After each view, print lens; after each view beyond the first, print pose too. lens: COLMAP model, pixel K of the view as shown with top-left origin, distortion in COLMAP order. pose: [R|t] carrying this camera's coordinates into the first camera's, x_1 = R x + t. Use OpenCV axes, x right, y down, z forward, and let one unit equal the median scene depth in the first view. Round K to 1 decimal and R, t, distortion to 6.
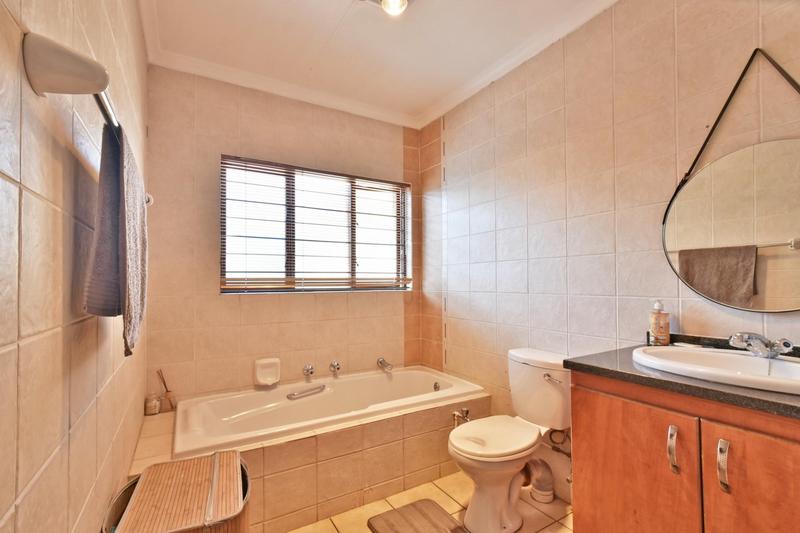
lens RADIAL K [[360.2, 0, 402.9], [0, 360.2, 270.5], [0, 0, 1]] dist [-0.003377, 0.003517]
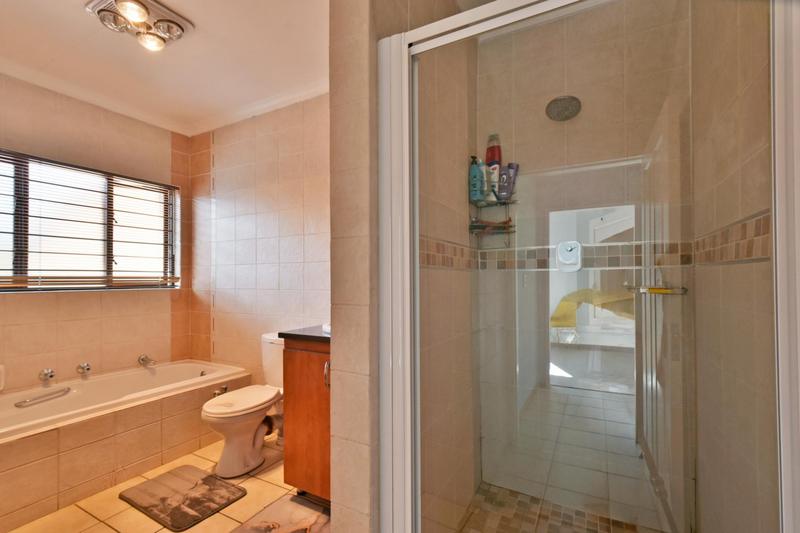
lens RADIAL K [[360.2, 0, 397.4], [0, 360.2, 273.3], [0, 0, 1]] dist [-0.003377, 0.003517]
pose [[0.866777, 0.009892, 0.498597, 0.059427], [-0.016238, 0.999833, 0.008392, -0.009817], [-0.498431, -0.015370, 0.866793, -0.266893]]
